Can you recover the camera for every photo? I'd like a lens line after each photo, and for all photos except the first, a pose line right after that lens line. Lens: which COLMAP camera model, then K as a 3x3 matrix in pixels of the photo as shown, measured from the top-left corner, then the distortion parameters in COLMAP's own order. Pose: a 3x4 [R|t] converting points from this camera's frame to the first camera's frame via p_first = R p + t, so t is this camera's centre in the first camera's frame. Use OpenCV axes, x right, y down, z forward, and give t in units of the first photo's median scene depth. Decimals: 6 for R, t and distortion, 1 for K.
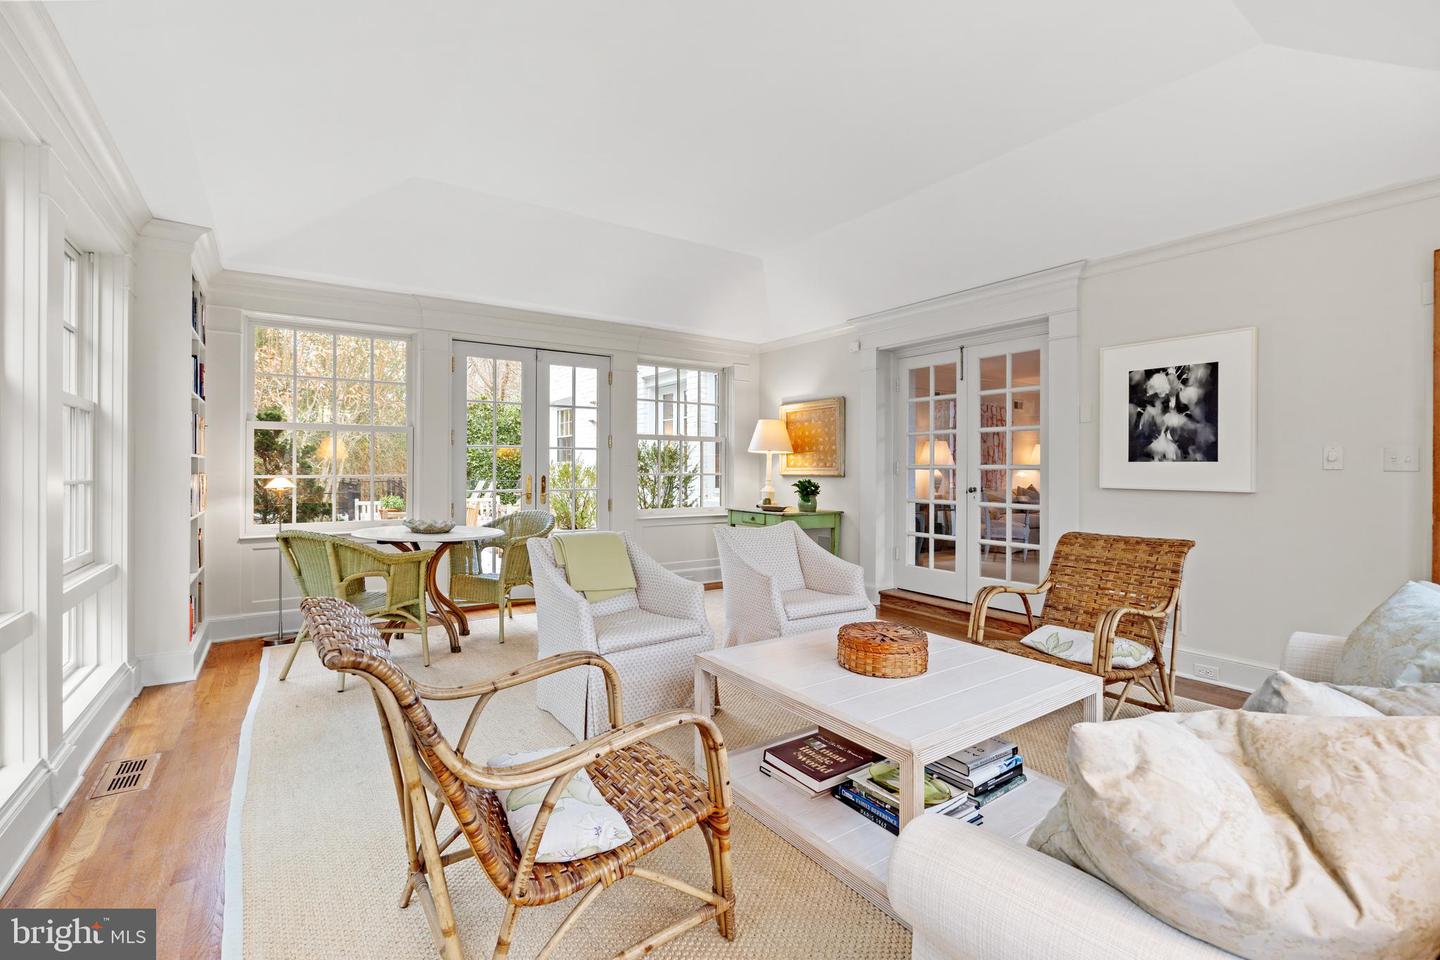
lens RADIAL K [[639.2, 0, 720.0], [0, 639.2, 480.0], [0, 0, 1]] dist [-0.000501, -0.000086]
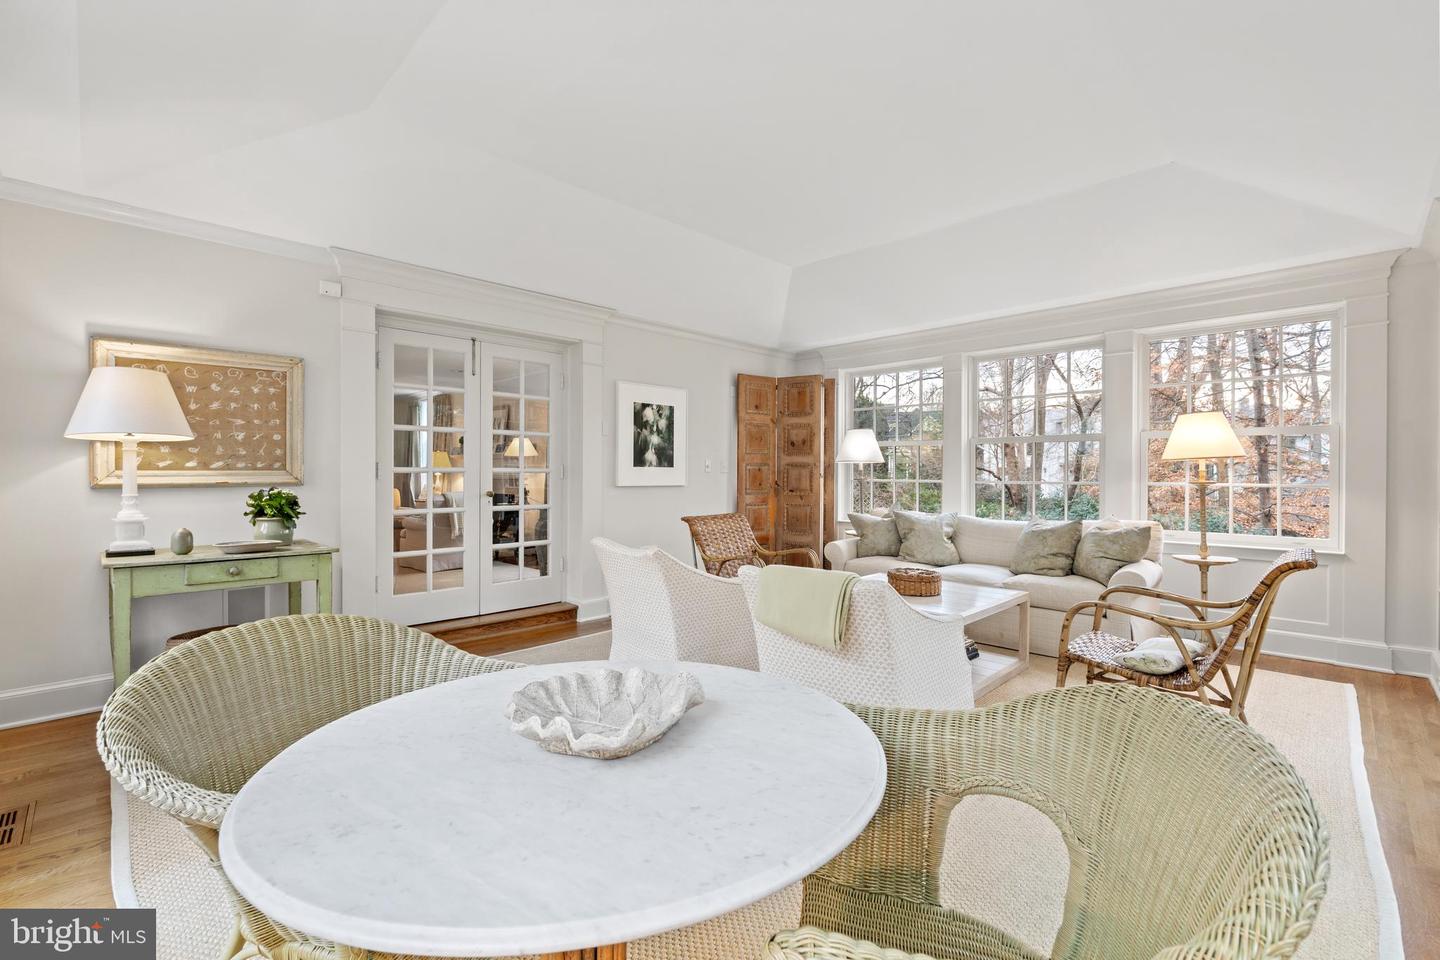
lens RADIAL K [[639.2, 0, 720.0], [0, 639.2, 480.0], [0, 0, 1]] dist [-0.000501, -0.000086]
pose [[-0.194050, -0.016088, 0.980860, -0.794725], [0.015907, 0.999682, 0.019544, -0.024194], [-0.980863, 0.019395, -0.193733, 1.118872]]
